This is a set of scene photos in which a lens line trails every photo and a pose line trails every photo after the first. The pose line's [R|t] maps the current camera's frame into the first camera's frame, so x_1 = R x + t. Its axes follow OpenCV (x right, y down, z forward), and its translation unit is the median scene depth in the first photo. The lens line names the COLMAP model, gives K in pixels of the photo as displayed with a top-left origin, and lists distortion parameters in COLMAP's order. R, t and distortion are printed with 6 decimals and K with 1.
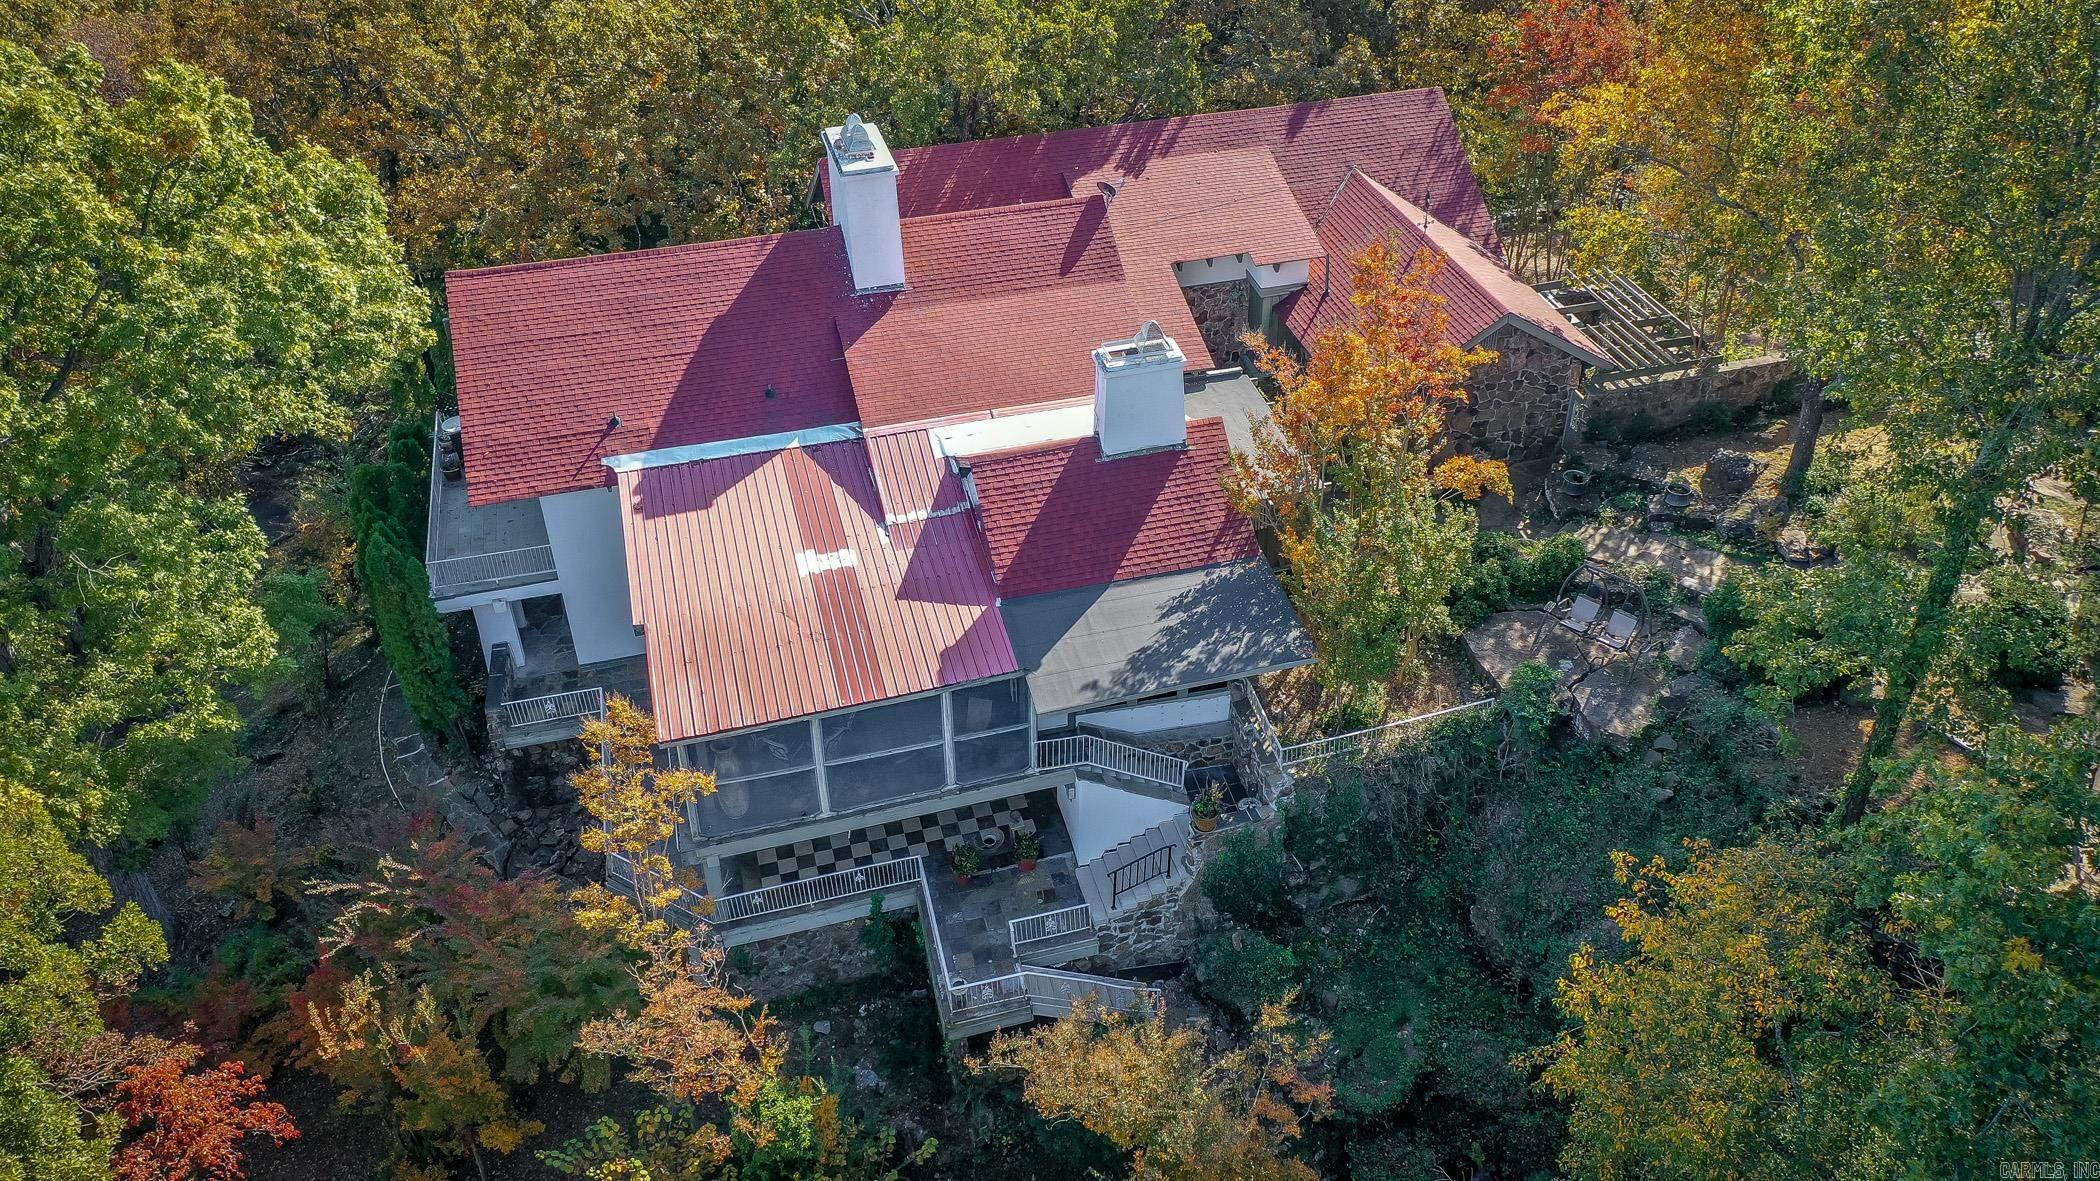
lens RADIAL K [[1666.9, 0, 1056.7], [0, 1666.9, 565.1], [0, 0, 1]] dist [0.029311, -0.002327]
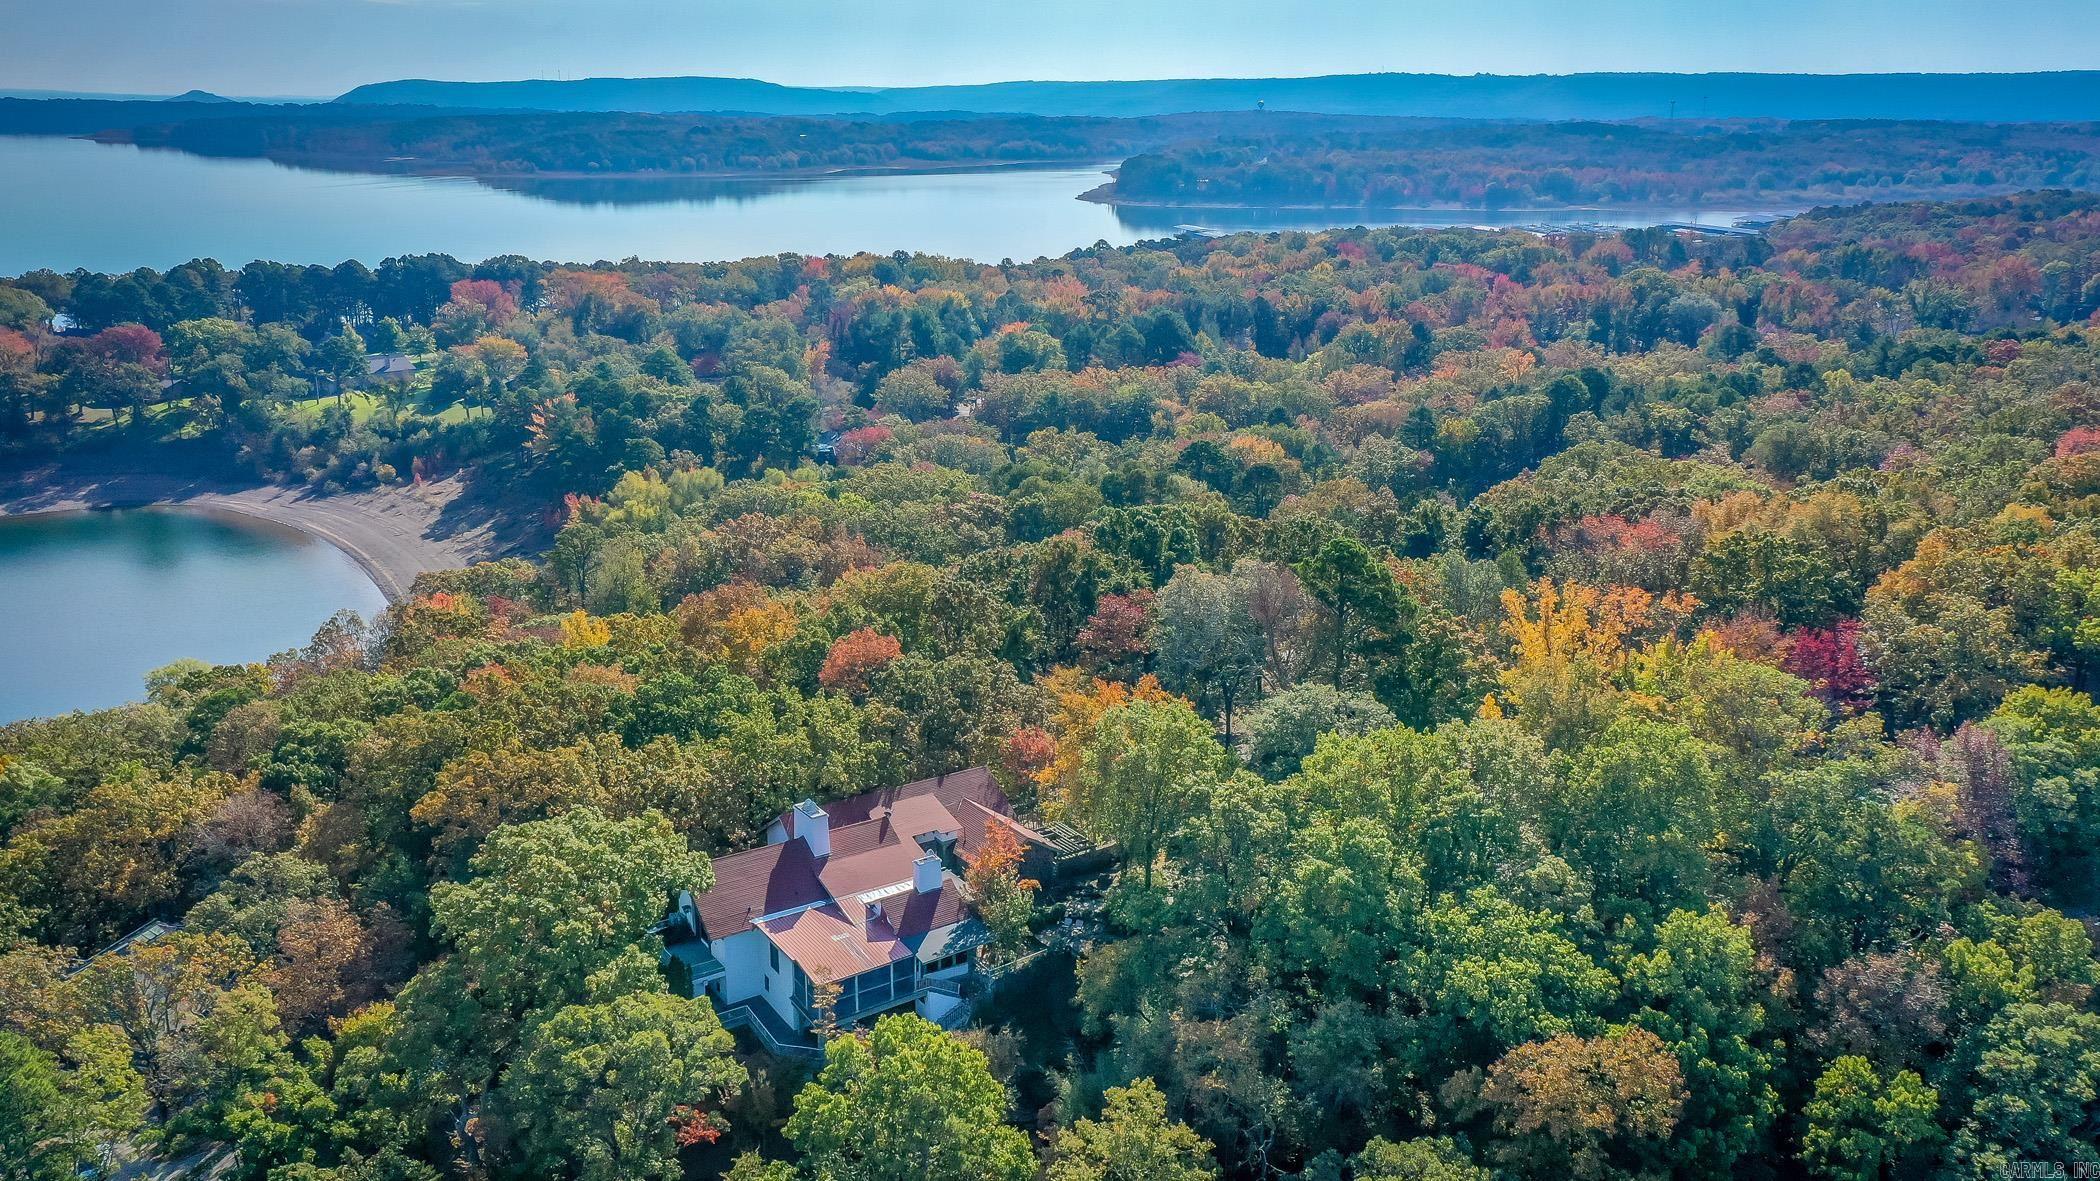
lens RADIAL K [[1666.9, 0, 1056.7], [0, 1666.9, 565.1], [0, 0, 1]] dist [0.029311, -0.002327]
pose [[0.943509, -0.064898, 0.324930, -0.701902], [0.176858, 0.927897, -0.328221, 0.435647], [-0.280201, 0.367145, 0.886956, -2.091896]]
